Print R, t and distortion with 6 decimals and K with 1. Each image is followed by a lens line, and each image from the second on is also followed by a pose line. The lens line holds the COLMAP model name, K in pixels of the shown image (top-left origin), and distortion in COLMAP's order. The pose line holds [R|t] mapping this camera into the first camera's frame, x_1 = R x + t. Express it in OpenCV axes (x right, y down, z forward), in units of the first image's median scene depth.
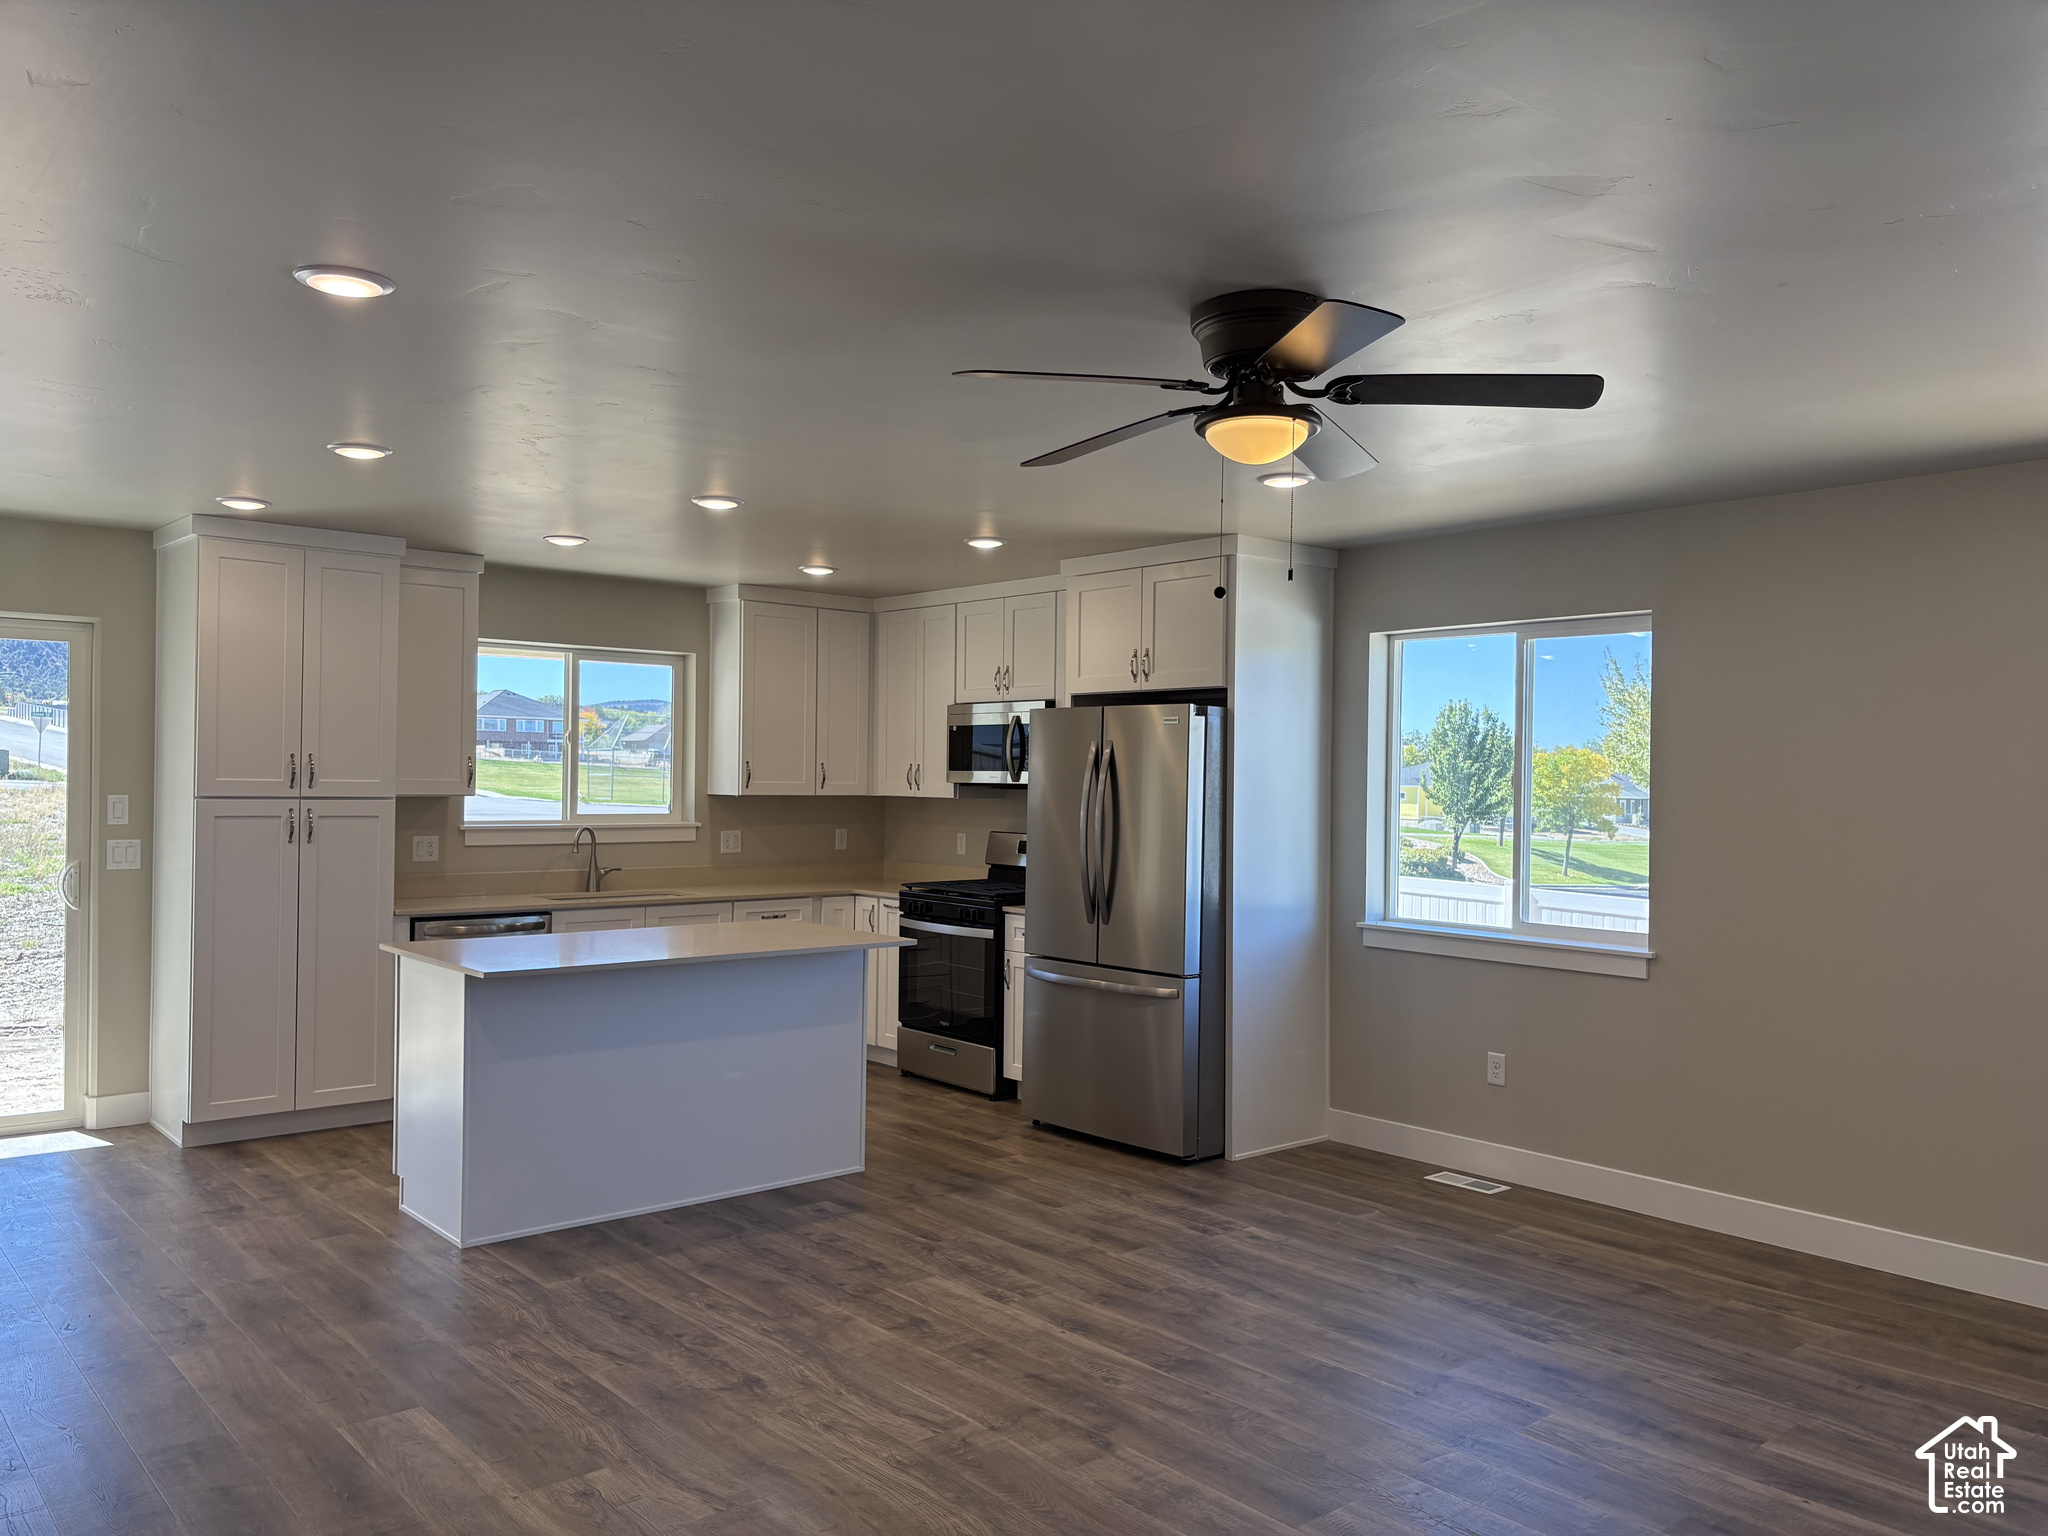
lens RADIAL K [[1568.5, 0, 1019.2], [0, 1568.5, 769.6], [0, 0, 1]] dist [0.006964, 0.006263]
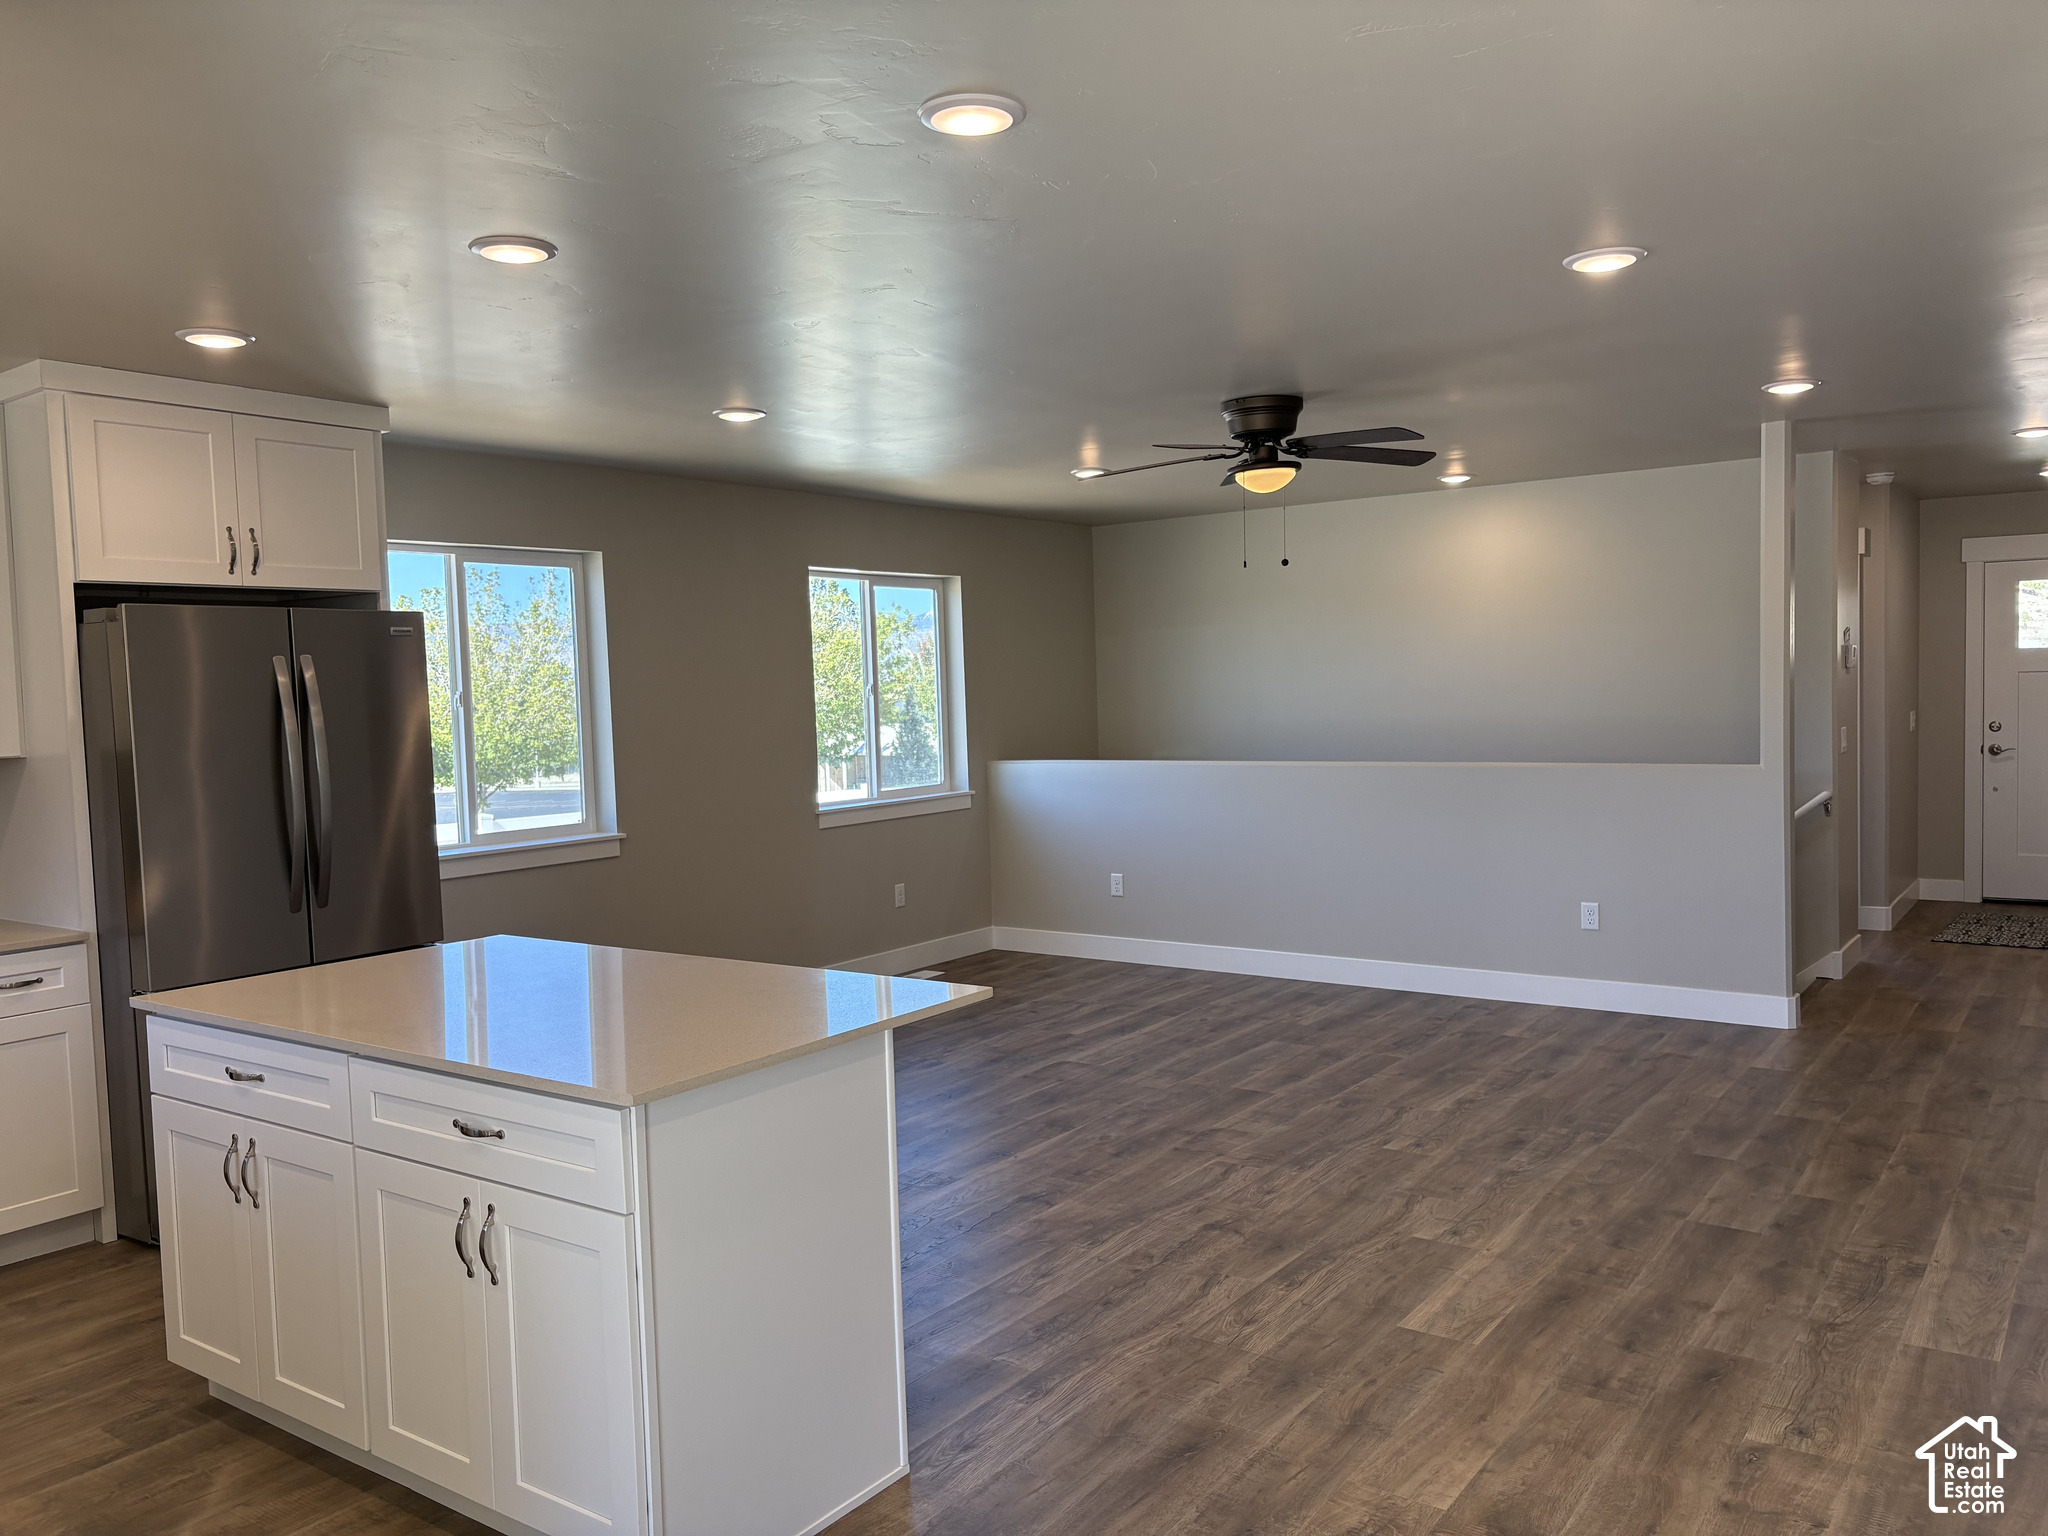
lens RADIAL K [[1568.5, 0, 1026.8], [0, 1568.5, 764.7], [0, 0, 1]] dist [0.006964, 0.006263]
pose [[-0.239599, -0.069307, 0.968395, -1.243594], [0.016928, 0.996999, 0.075542, -0.029382], [-0.970724, 0.034493, -0.237706, 1.428277]]
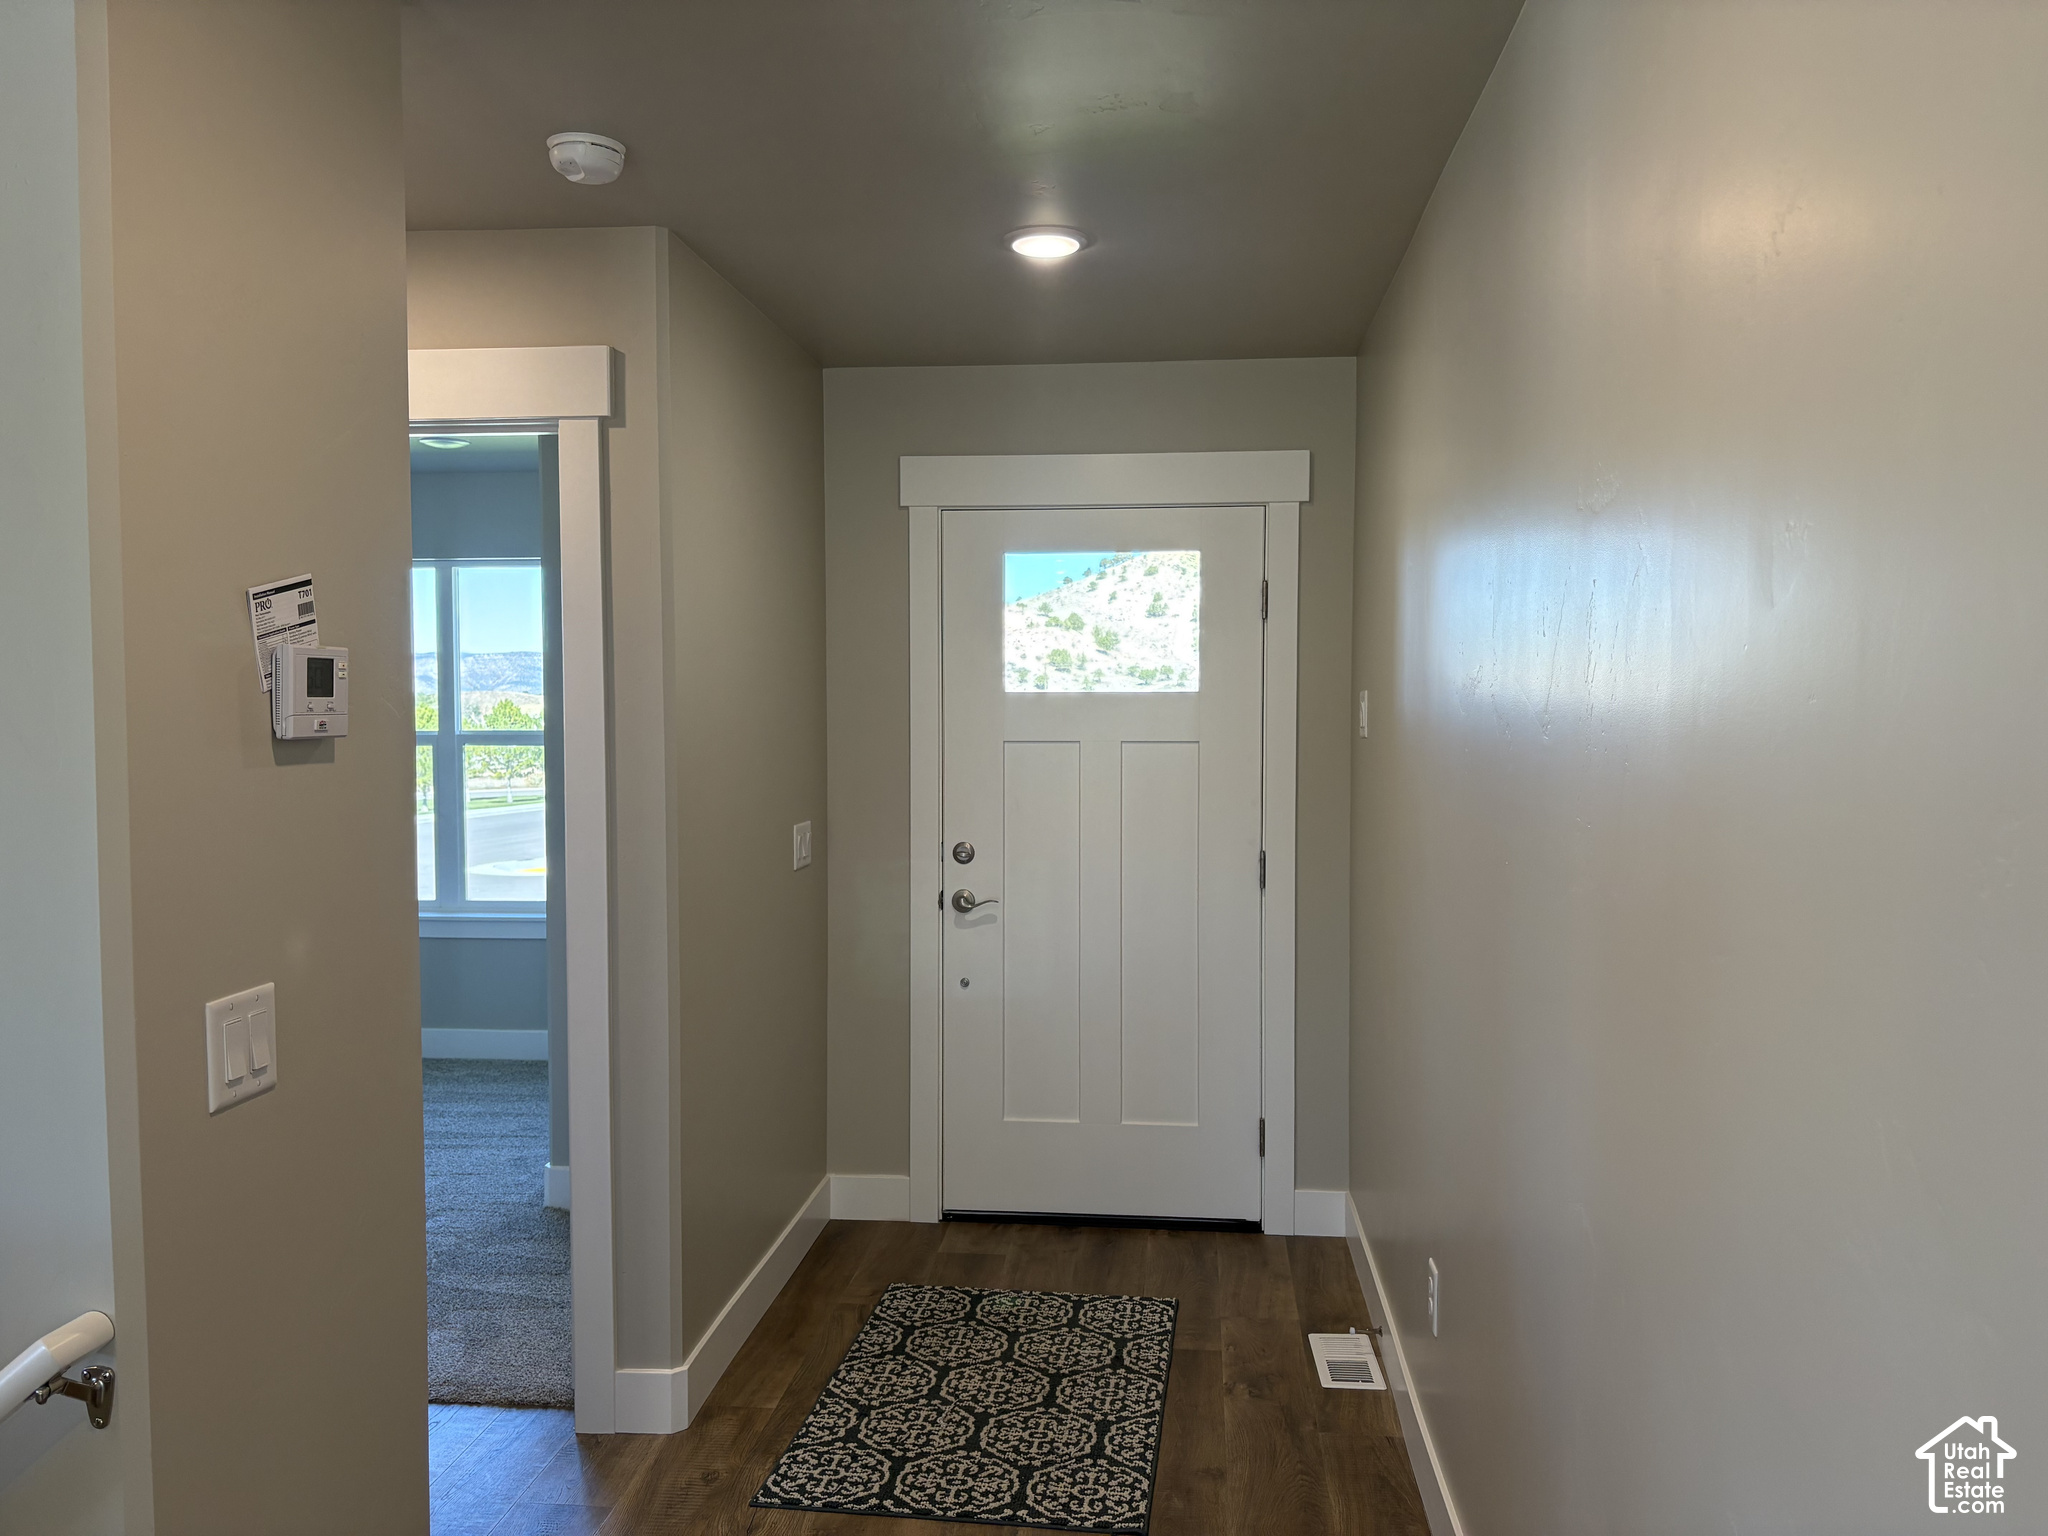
lens RADIAL K [[1568.5, 0, 1023.3], [0, 1568.5, 771.1], [0, 0, 1]] dist [0.006964, 0.006263]
pose [[-0.686434, -0.056610, 0.724985, -0.734665], [-0.019891, 0.998054, 0.059099, -0.020001], [-0.726920, 0.026147, -0.686224, 0.857839]]
